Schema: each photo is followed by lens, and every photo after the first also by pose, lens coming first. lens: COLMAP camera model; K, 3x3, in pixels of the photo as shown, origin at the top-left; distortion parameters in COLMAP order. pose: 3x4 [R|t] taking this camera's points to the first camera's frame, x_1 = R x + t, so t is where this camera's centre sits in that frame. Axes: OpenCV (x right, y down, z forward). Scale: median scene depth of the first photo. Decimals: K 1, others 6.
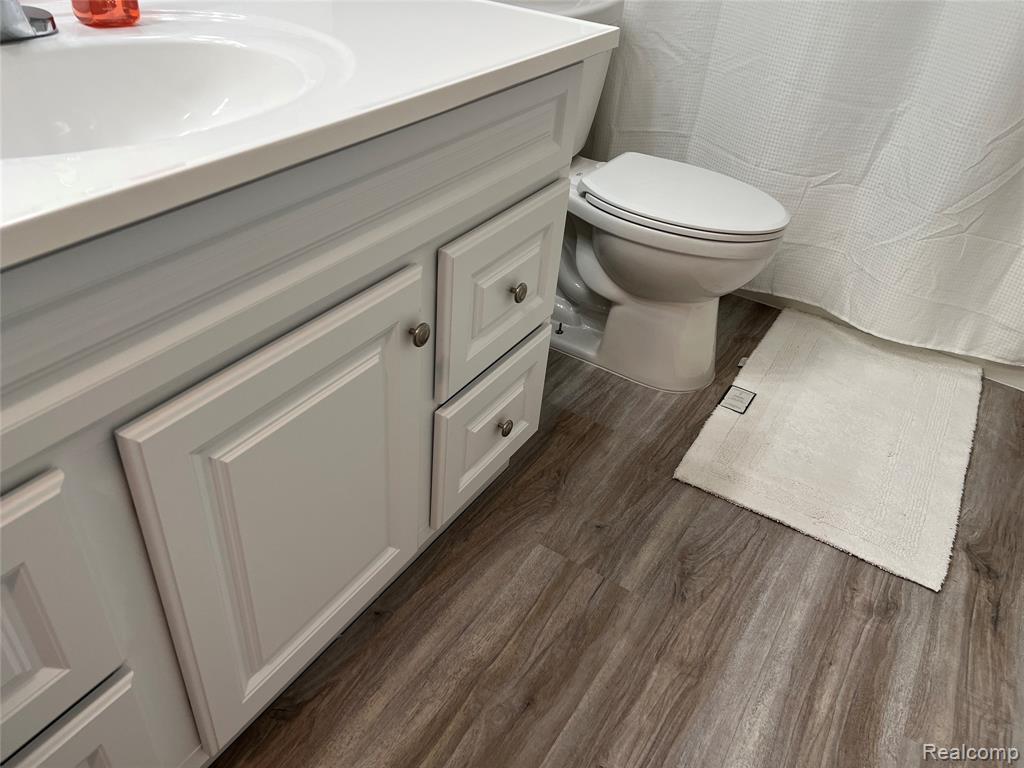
lens RADIAL K [[773.8, 0, 511.0], [0, 773.8, 384.8], [0, 0, 1]] dist [0.048741, -0.039424]
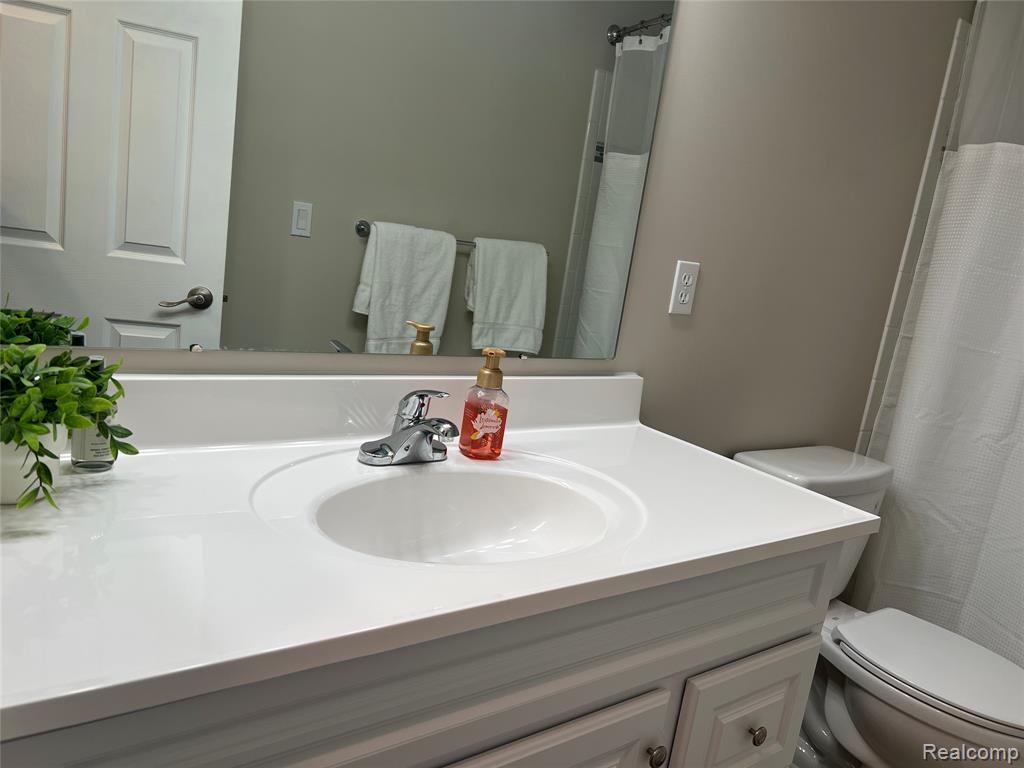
lens RADIAL K [[773.8, 0, 515.9], [0, 773.8, 384.5], [0, 0, 1]] dist [0.048741, -0.039424]
pose [[0.934828, 0.128932, -0.330868, -0.004451], [-0.264813, 0.873892, -0.407661, -0.012825], [0.236582, 0.468711, 0.851081, -0.119545]]
